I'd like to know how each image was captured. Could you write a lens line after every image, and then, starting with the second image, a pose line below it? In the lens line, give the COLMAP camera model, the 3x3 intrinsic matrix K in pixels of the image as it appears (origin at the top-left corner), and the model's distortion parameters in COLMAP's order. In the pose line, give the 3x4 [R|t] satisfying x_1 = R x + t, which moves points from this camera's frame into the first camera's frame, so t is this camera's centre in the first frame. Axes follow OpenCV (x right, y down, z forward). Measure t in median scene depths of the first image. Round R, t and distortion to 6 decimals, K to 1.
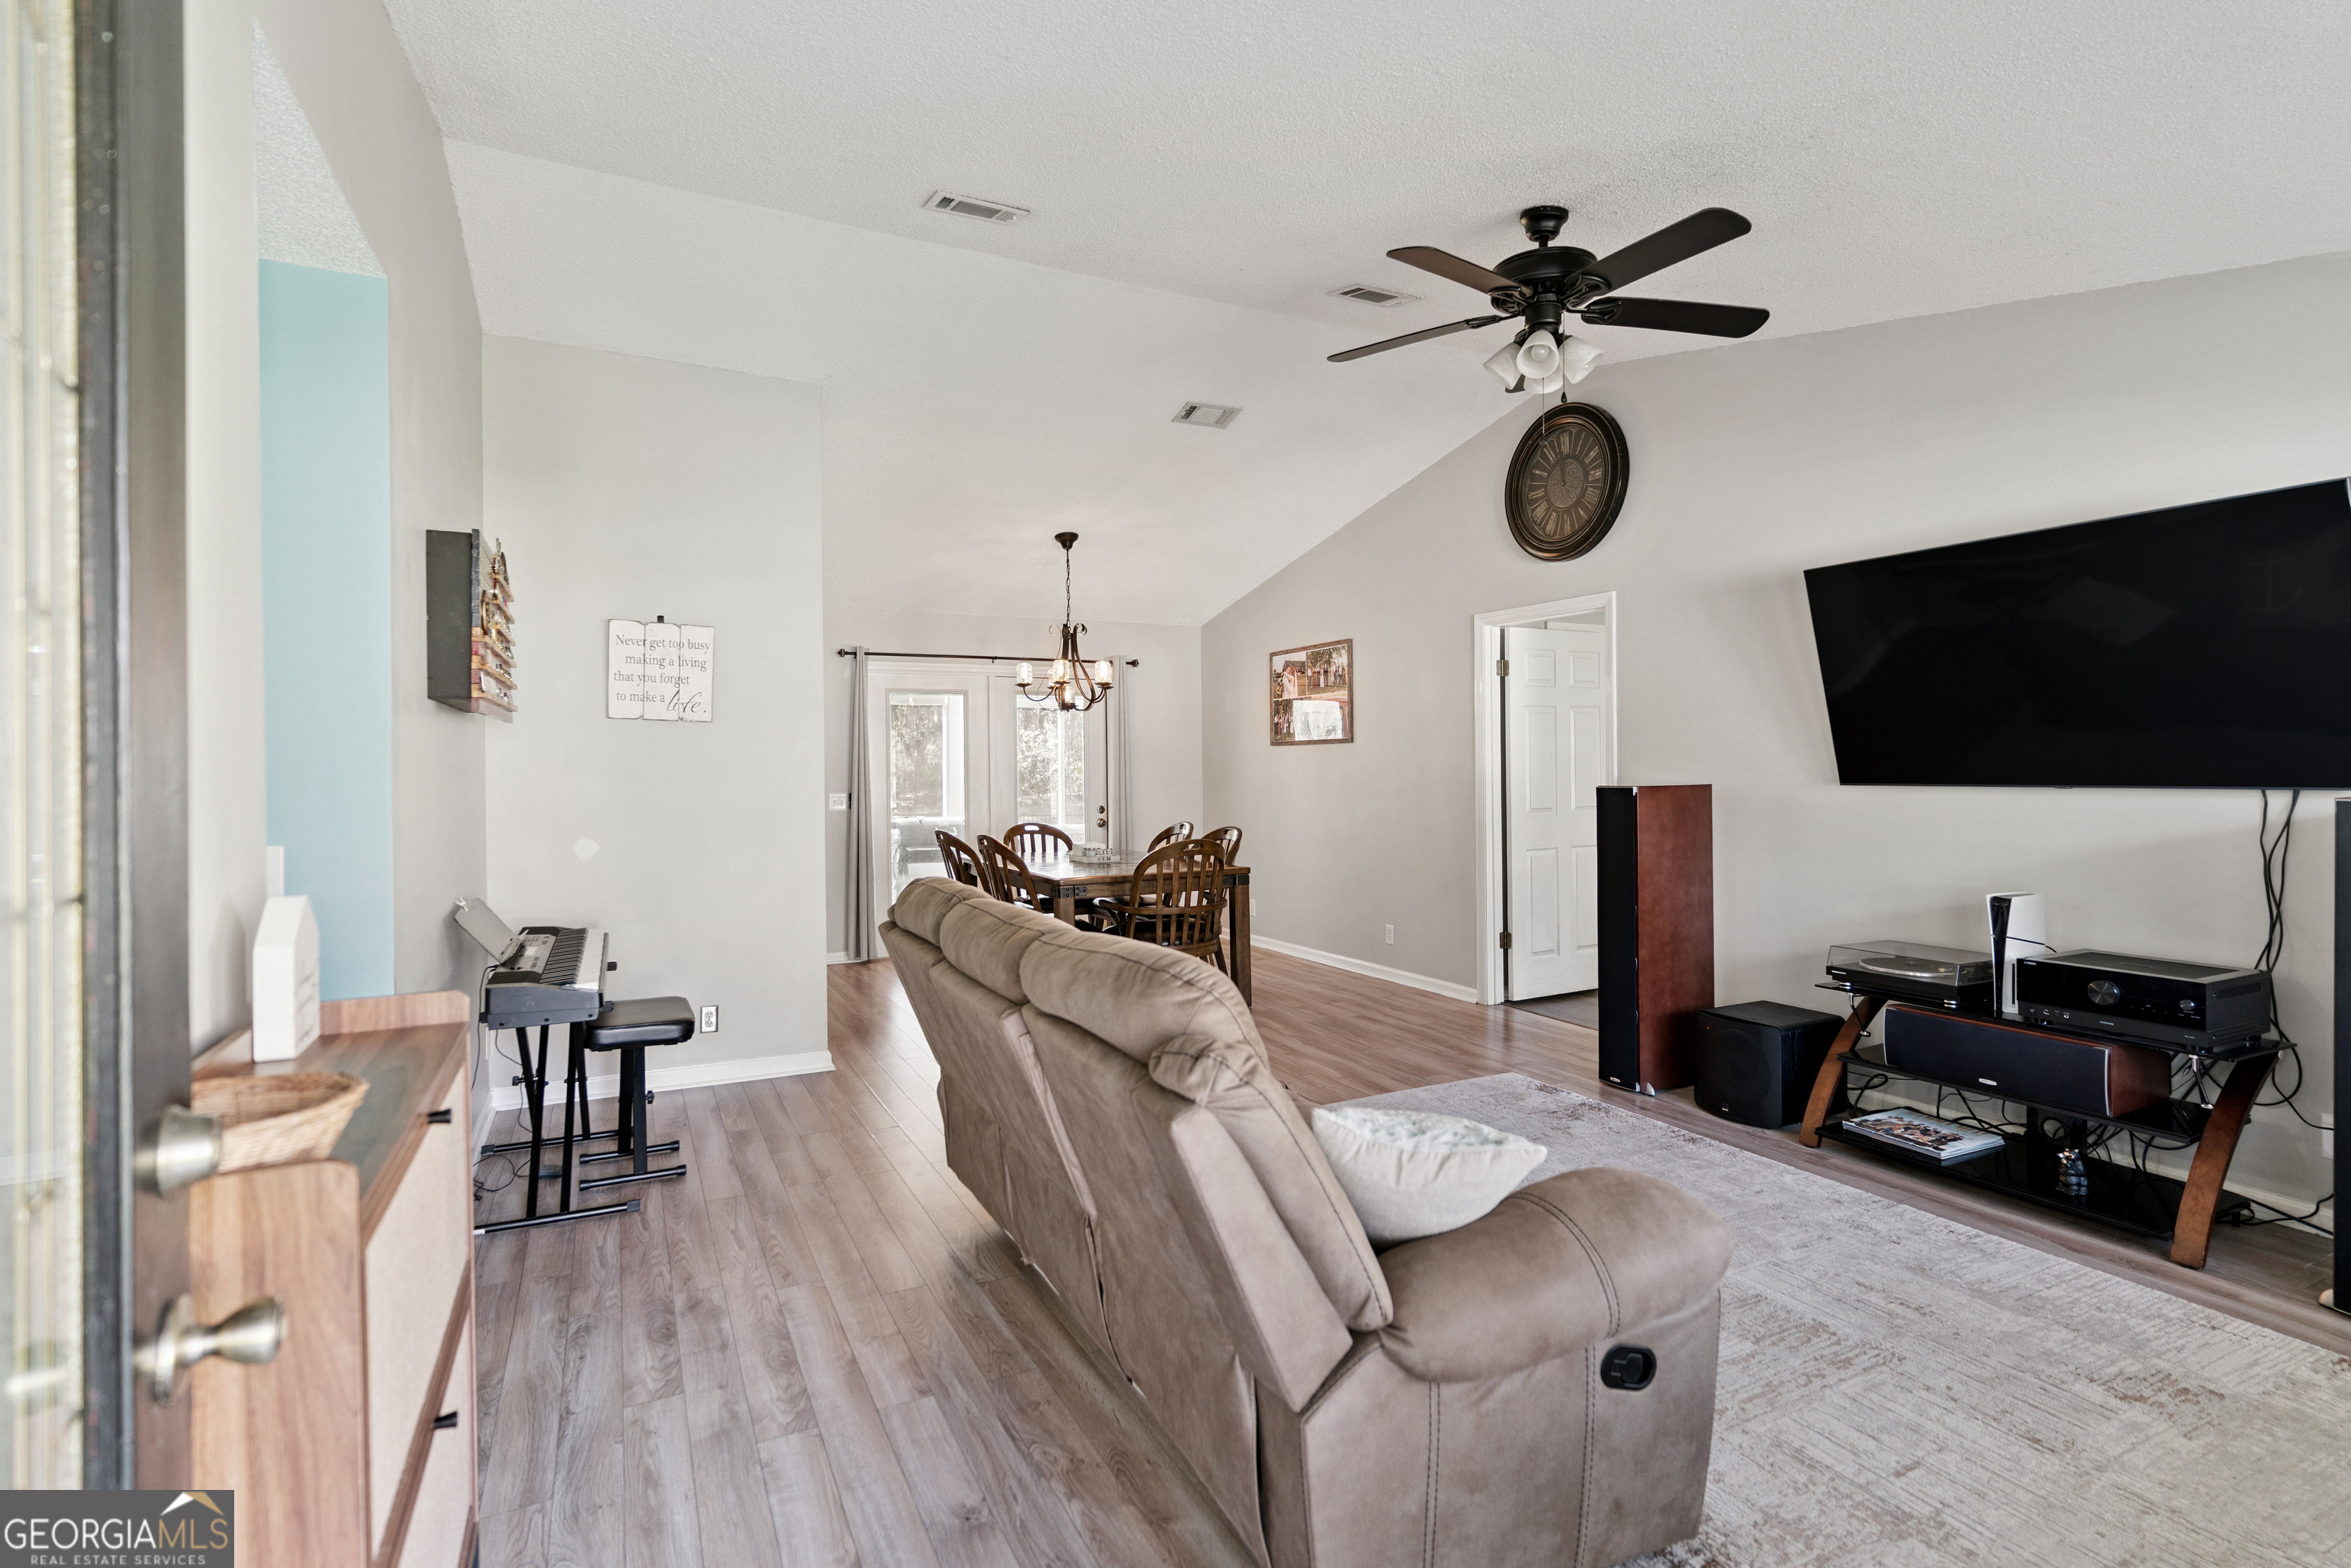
lens RADIAL K [[1120.2, 0, 1175.4], [0, 1120.2, 771.4], [0, 0, 1]] dist [0.006939, -0.000022]
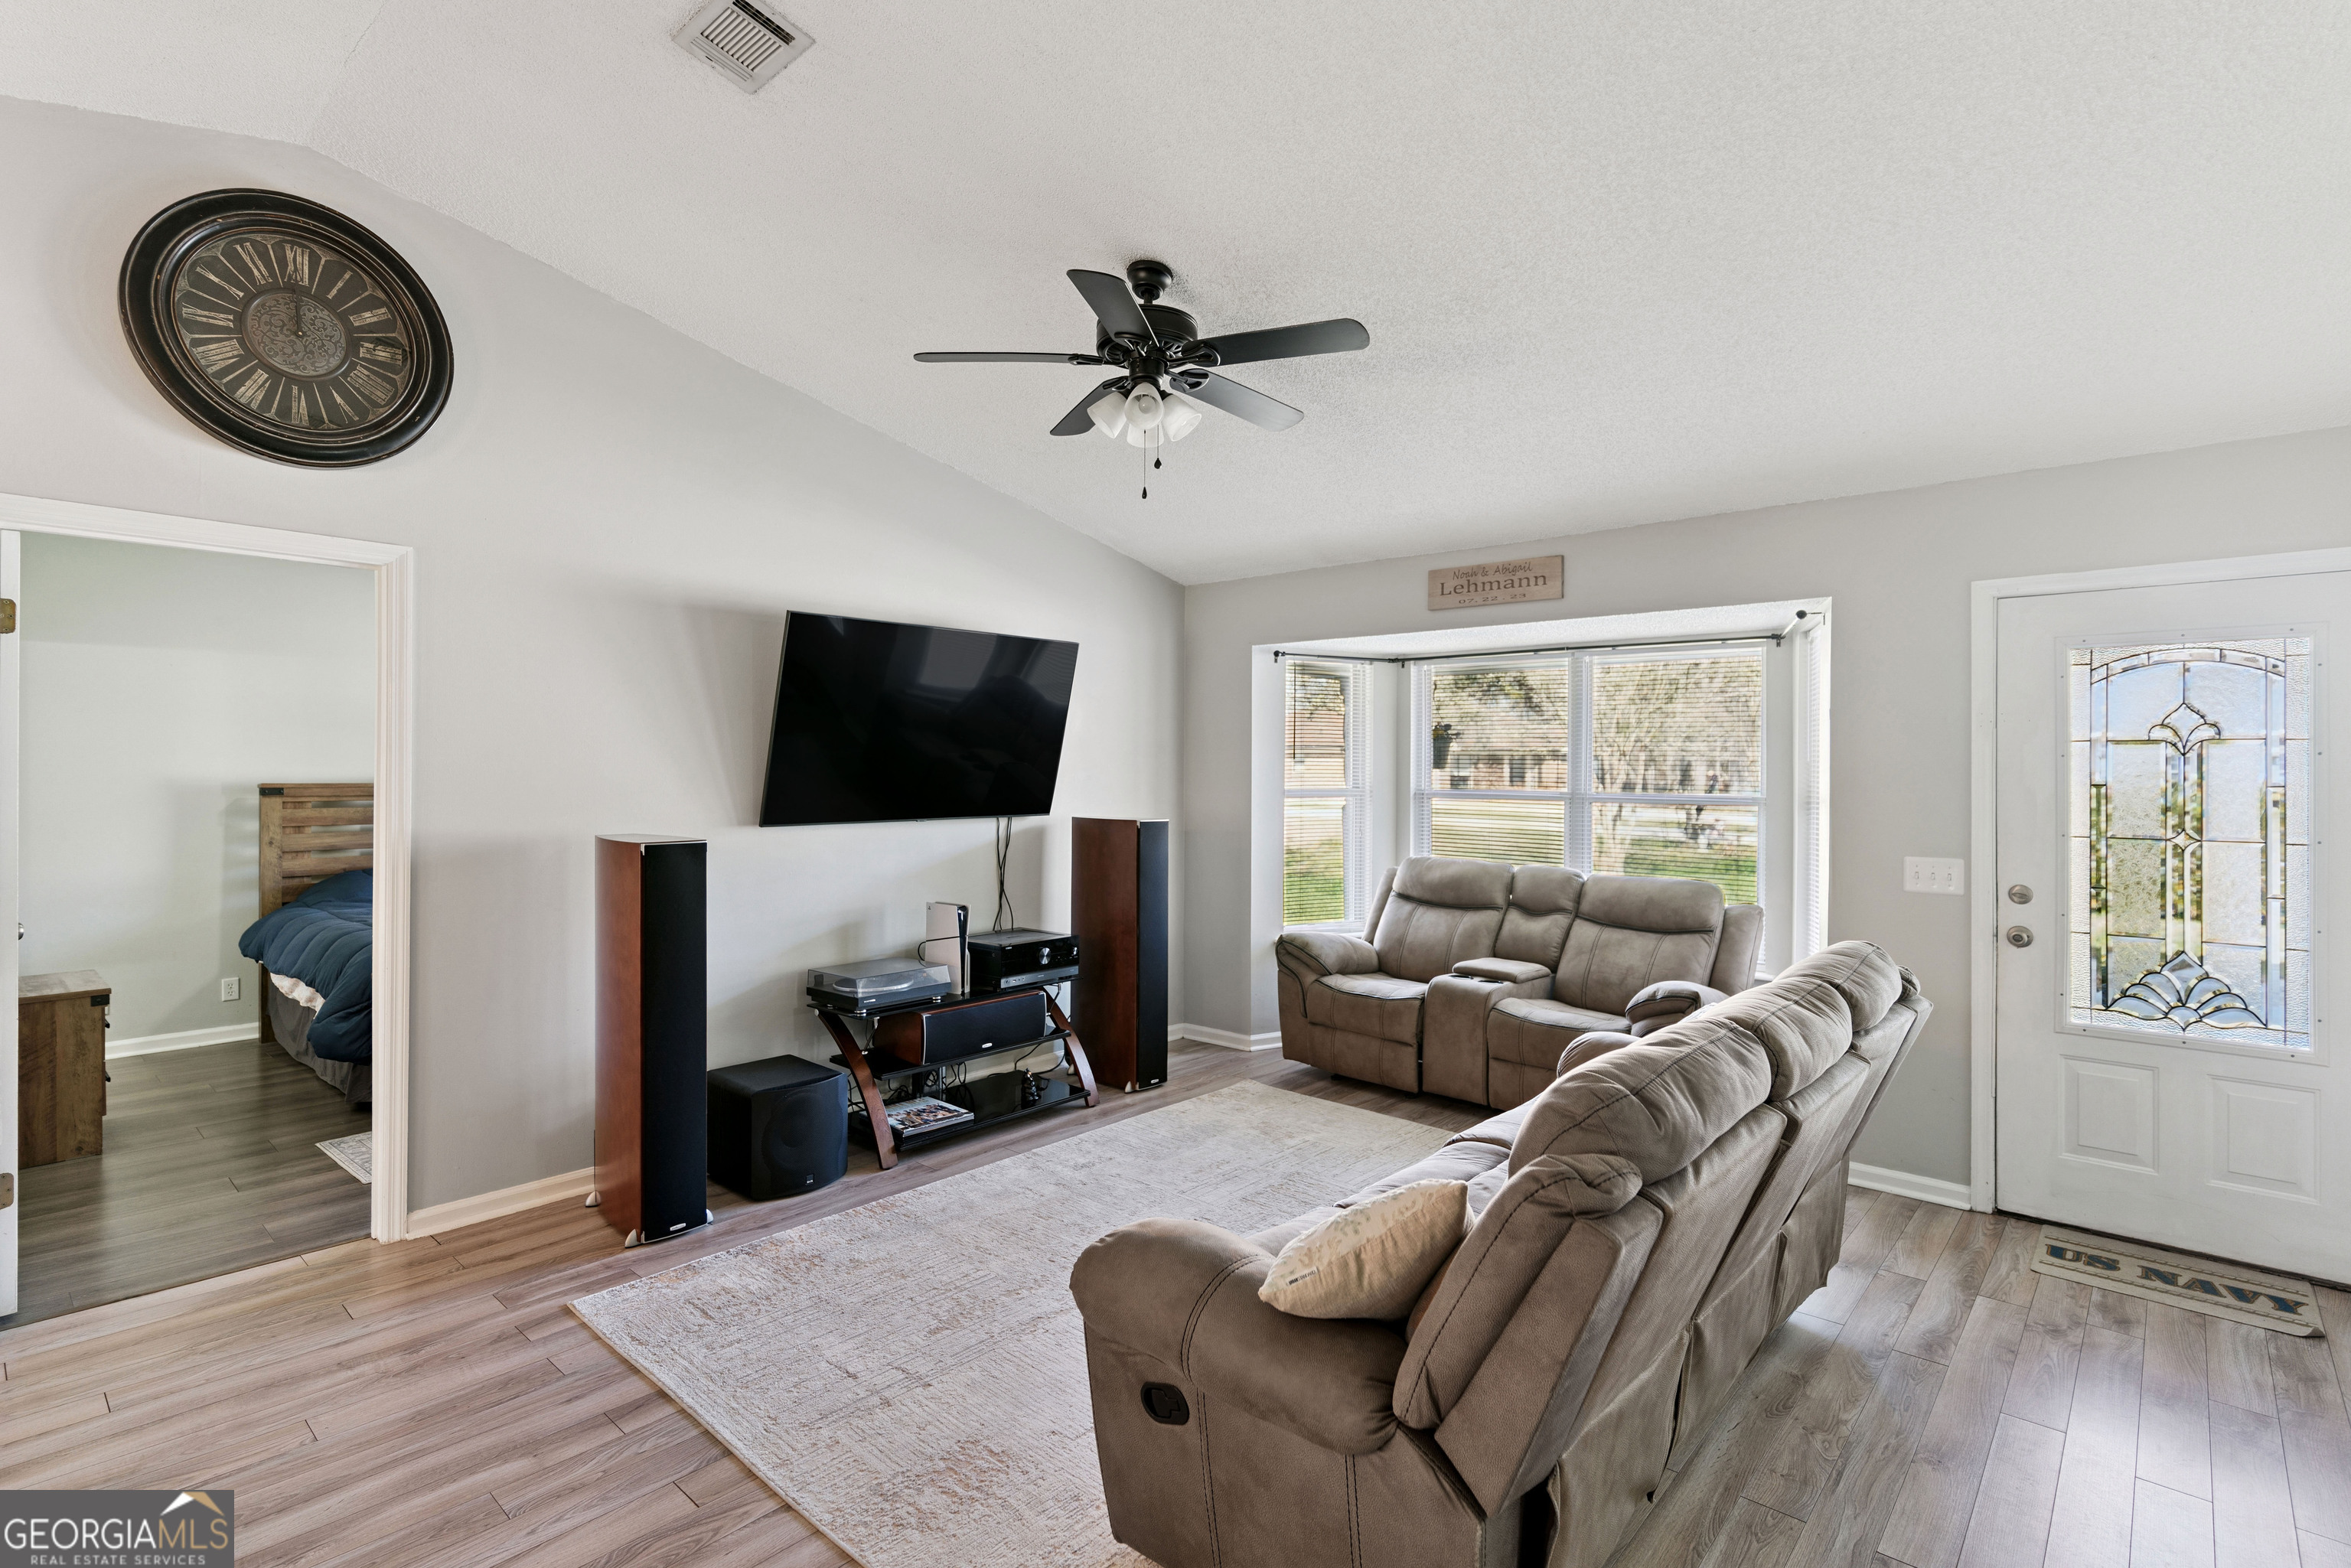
lens RADIAL K [[1120.2, 0, 1175.7], [0, 1120.2, 763.1], [0, 0, 1]] dist [0.006939, -0.000022]
pose [[-0.365183, 0.011309, 0.930867, -0.567452], [0.004184, 0.999936, -0.010507, -0.038897], [-0.930926, 0.000058, -0.365207, 1.230008]]
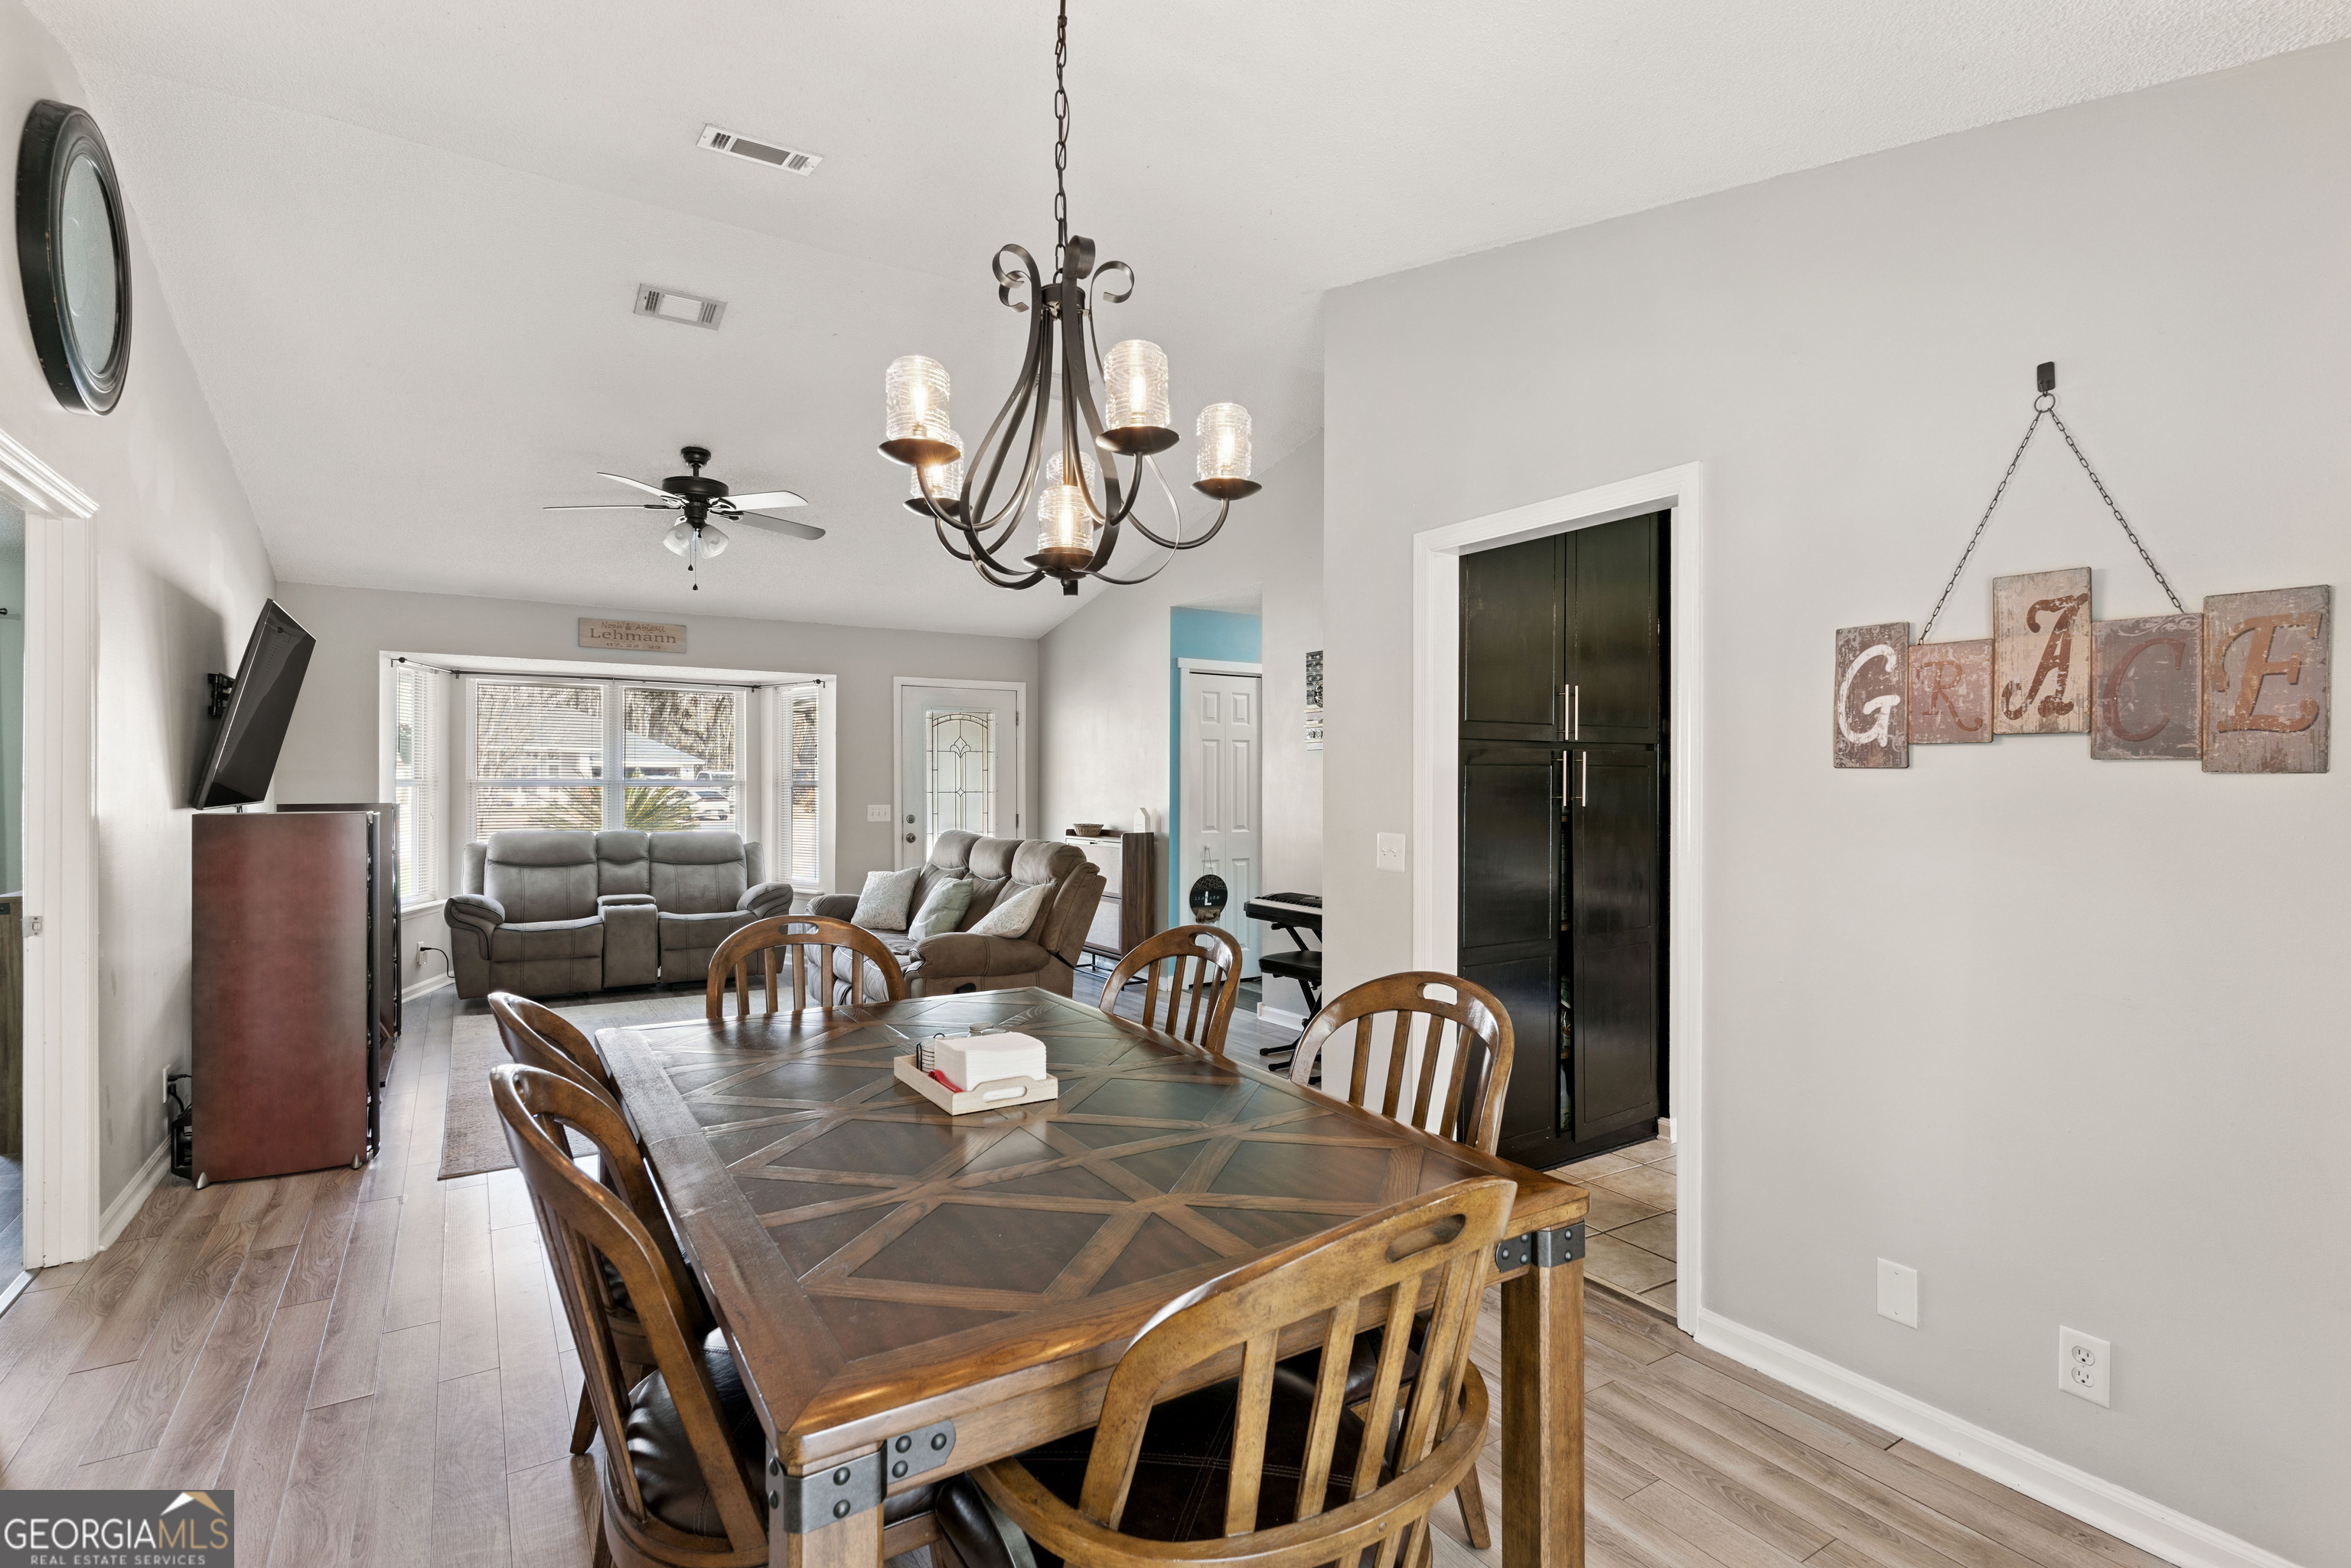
lens RADIAL K [[1120.2, 0, 1171.4], [0, 1120.2, 780.9], [0, 0, 1]] dist [0.006939, -0.000022]
pose [[-0.994235, 0.009810, -0.106773, -0.198423], [0.009104, 0.999933, 0.007097, -0.017103], [0.106835, 0.006084, -0.994258, 2.415210]]
